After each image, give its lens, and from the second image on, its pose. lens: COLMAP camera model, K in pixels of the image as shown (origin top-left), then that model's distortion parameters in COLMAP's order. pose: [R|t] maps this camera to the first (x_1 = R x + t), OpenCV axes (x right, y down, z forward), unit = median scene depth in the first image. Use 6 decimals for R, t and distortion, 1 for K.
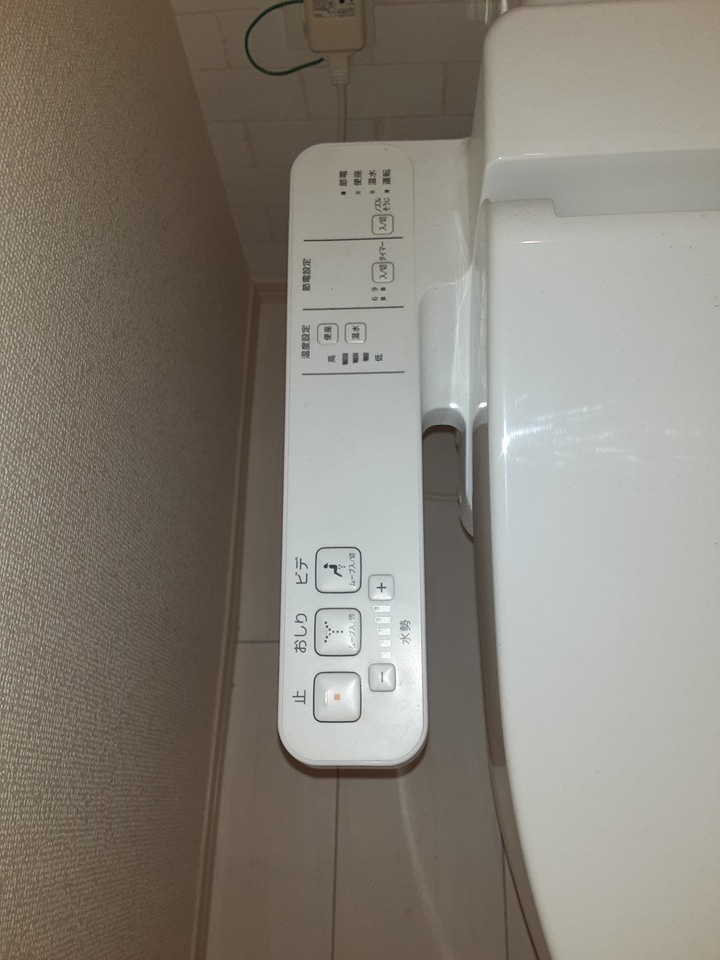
lens RADIAL K [[779.3, 0, 360.0], [0, 779.3, 480.0], [0, 0, 1]] dist [0.120680, -0.183232]
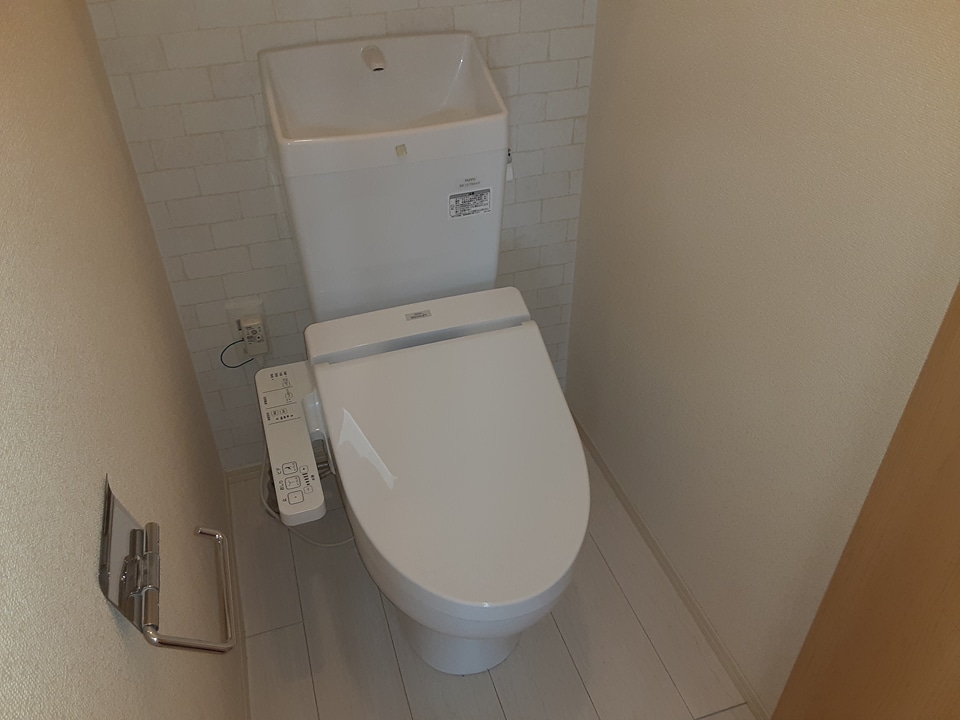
lens RADIAL K [[779.3, 0, 476.9], [0, 779.3, 362.0], [0, 0, 1]] dist [0.120680, -0.183232]
pose [[0.944667, -0.159326, 0.286741, -0.149982], [0.284066, 0.834476, -0.472183, 1.424382], [-0.164047, 0.527509, 0.833560, -1.991704]]
